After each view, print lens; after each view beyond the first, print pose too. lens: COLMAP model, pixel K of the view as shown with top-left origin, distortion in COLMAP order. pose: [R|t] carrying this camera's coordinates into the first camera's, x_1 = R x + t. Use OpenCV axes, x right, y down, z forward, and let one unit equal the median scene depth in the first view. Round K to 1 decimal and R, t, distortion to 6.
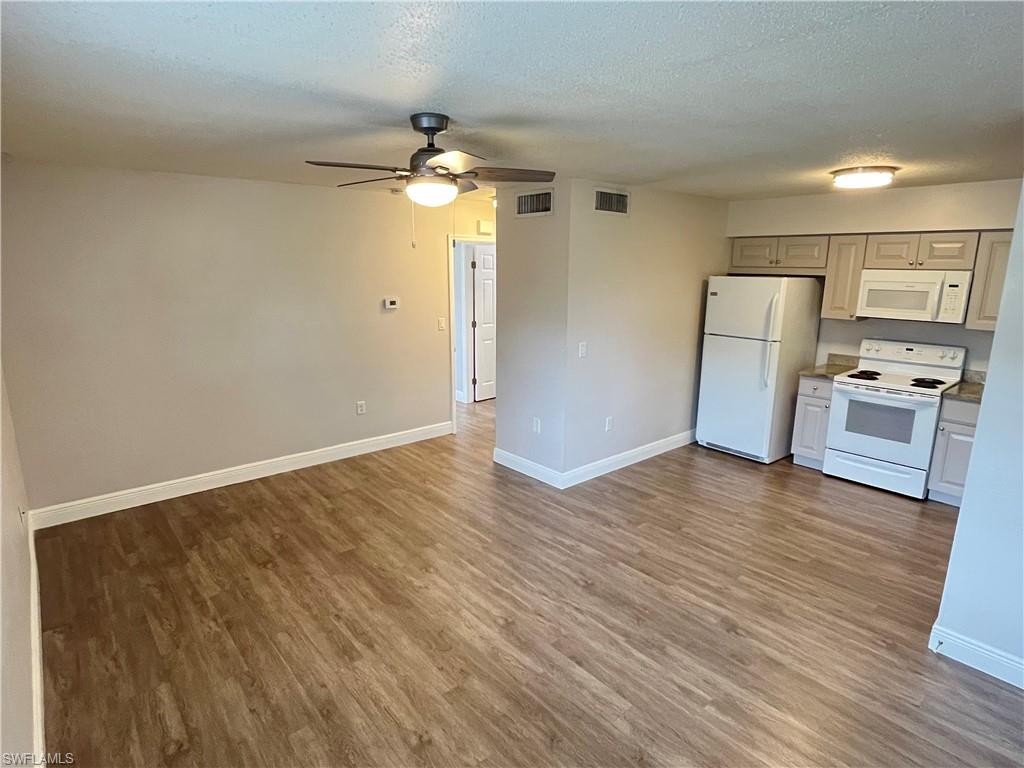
lens RADIAL K [[554.6, 0, 512.0], [0, 554.6, 384.0], [0, 0, 1]] dist [0.001904, -0.001712]
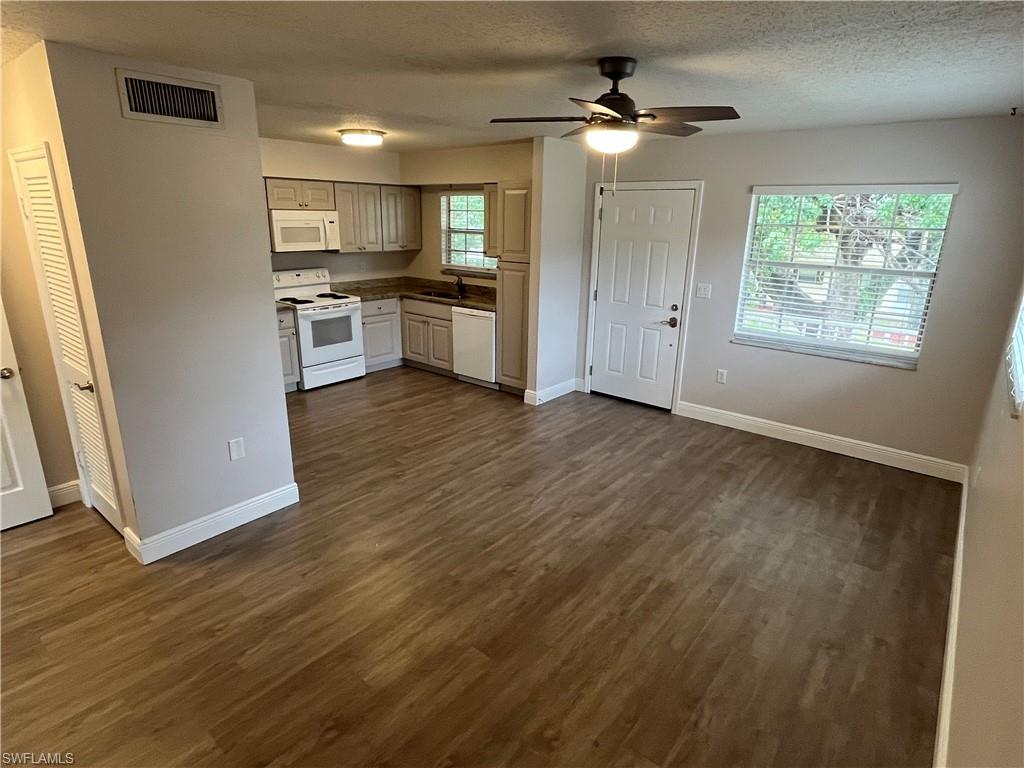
lens RADIAL K [[554.6, 0, 512.0], [0, 554.6, 384.0], [0, 0, 1]] dist [0.001904, -0.001712]
pose [[-0.170002, -0.300135, 0.938626, -0.857044], [0.193515, 0.923777, 0.330436, -0.216193], [-0.966256, 0.237813, -0.098963, 0.990333]]
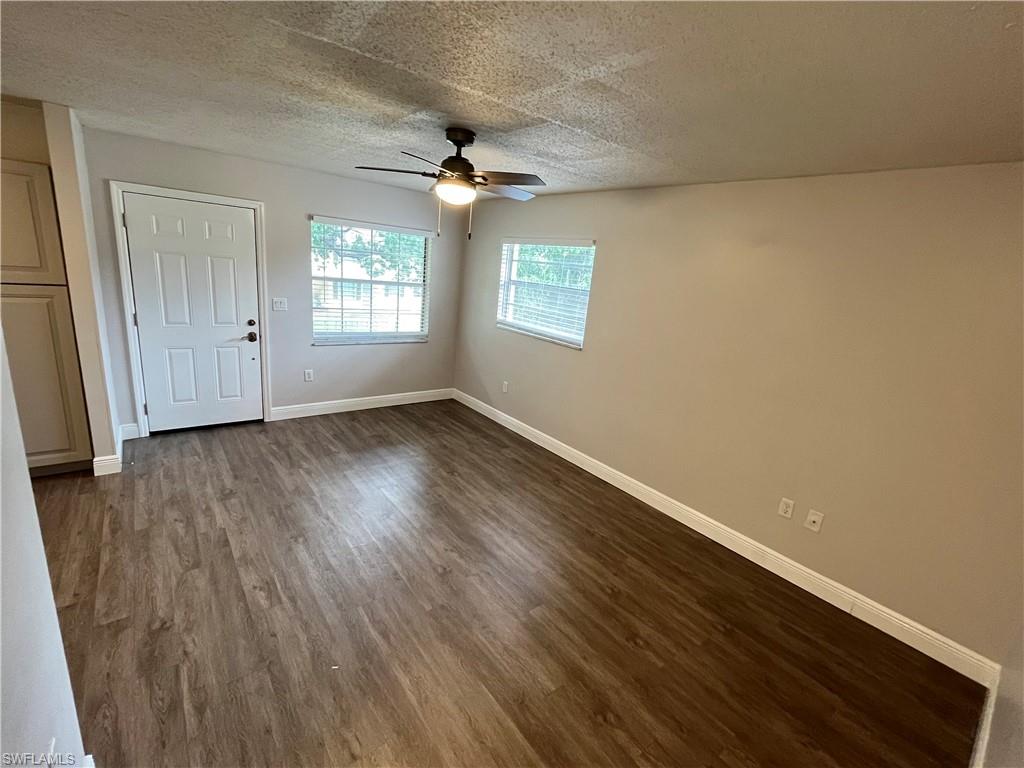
lens RADIAL K [[453.9, 0, 512.0], [0, 453.9, 384.0], [0, 0, 1]] dist [-0.000152, 0.000564]
pose [[-0.993586, -0.112431, 0.012069, -0.237485], [-0.094521, 0.884380, 0.457097, -0.319697], [-0.062066, 0.453025, -0.889335, 1.512766]]
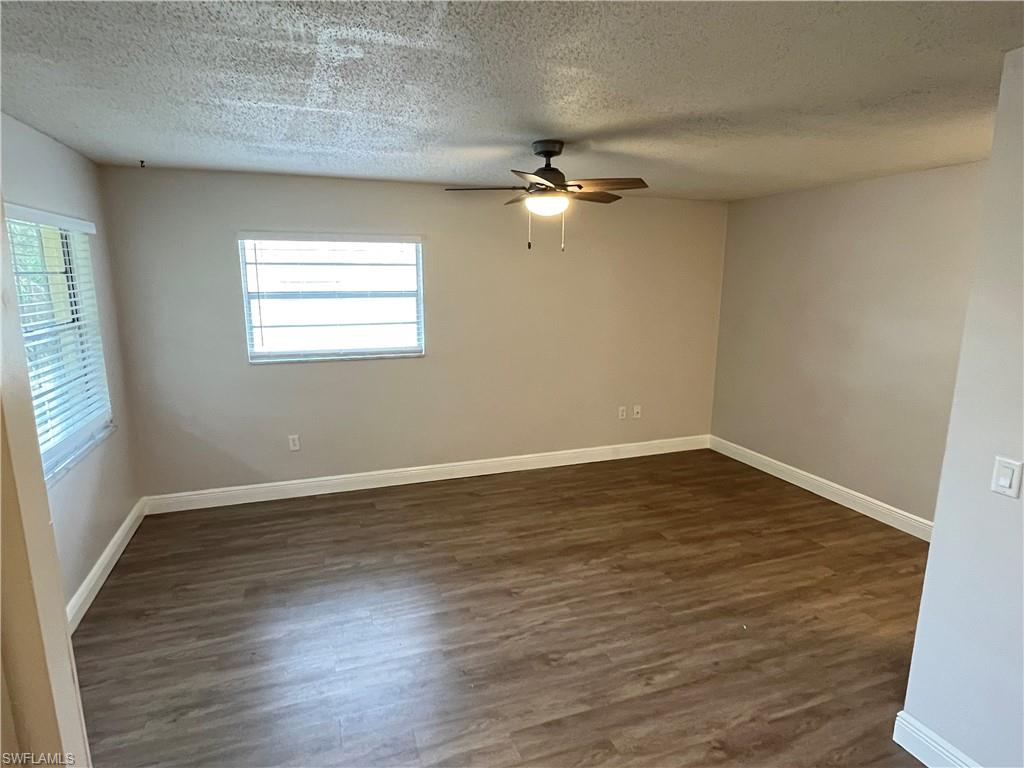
lens RADIAL K [[572.7, 0, 512.0], [0, 572.7, 384.0], [0, 0, 1]] dist [-0.001121, -0.001076]
pose [[-0.349260, 0.169562, -0.921556, 0.790557], [-0.210545, 0.944141, 0.253512, -0.196869], [0.913065, 0.282570, -0.294051, 1.009976]]
